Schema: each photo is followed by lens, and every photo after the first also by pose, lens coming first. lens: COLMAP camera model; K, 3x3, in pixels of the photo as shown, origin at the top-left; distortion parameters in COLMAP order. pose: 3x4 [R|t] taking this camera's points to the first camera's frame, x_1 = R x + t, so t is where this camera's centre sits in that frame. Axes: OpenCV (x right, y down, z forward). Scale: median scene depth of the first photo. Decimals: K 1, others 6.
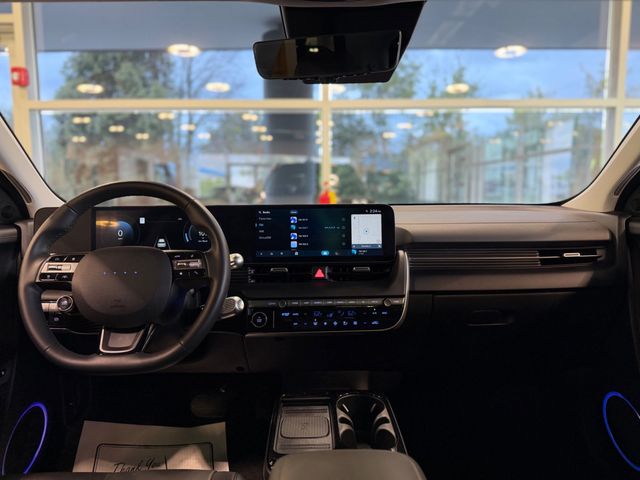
lens RADIAL K [[447.8, 0, 316.0], [0, 447.8, 240.2], [0, 0, 1]] dist [0.022107, -0.015784]
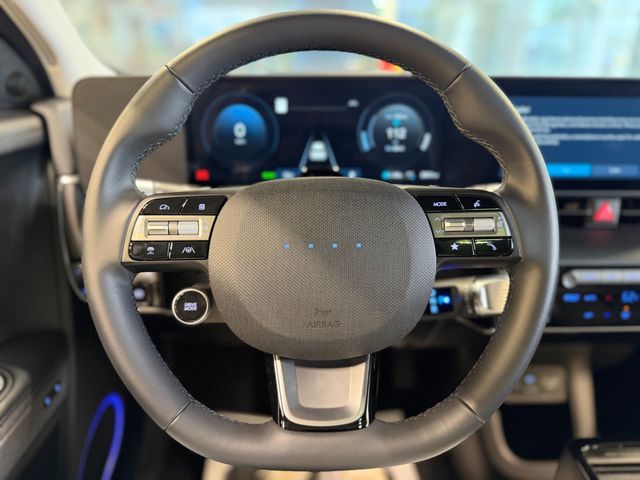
lens RADIAL K [[447.8, 0, 314.2], [0, 447.8, 243.1], [0, 0, 1]] dist [0.022107, -0.015784]
pose [[0.999822, 0.018427, -0.004108, -0.429397], [-0.016620, 0.962312, 0.271440, -0.042178], [0.008955, -0.271323, 0.962447, 0.581929]]
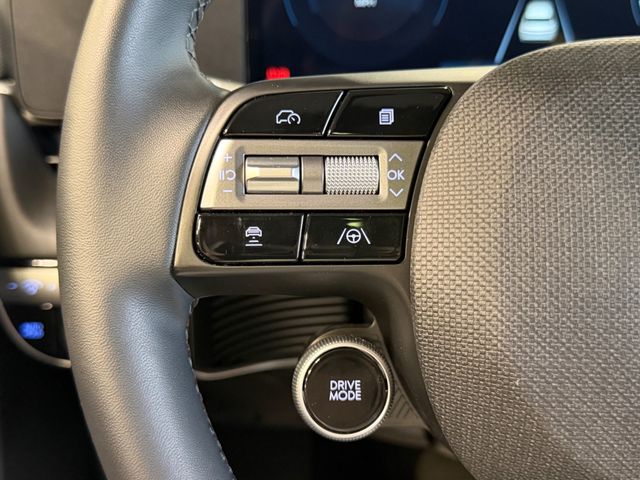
lens RADIAL K [[729.6, 0, 319.5], [0, 729.6, 238.8], [0, 0, 1]] dist [0.098472, 0.000000]
pose [[0.997727, 0.025594, -0.062344, -0.544595], [-0.007160, 0.960100, 0.279564, 0.012274], [0.067011, -0.278482, 0.958101, 0.747166]]
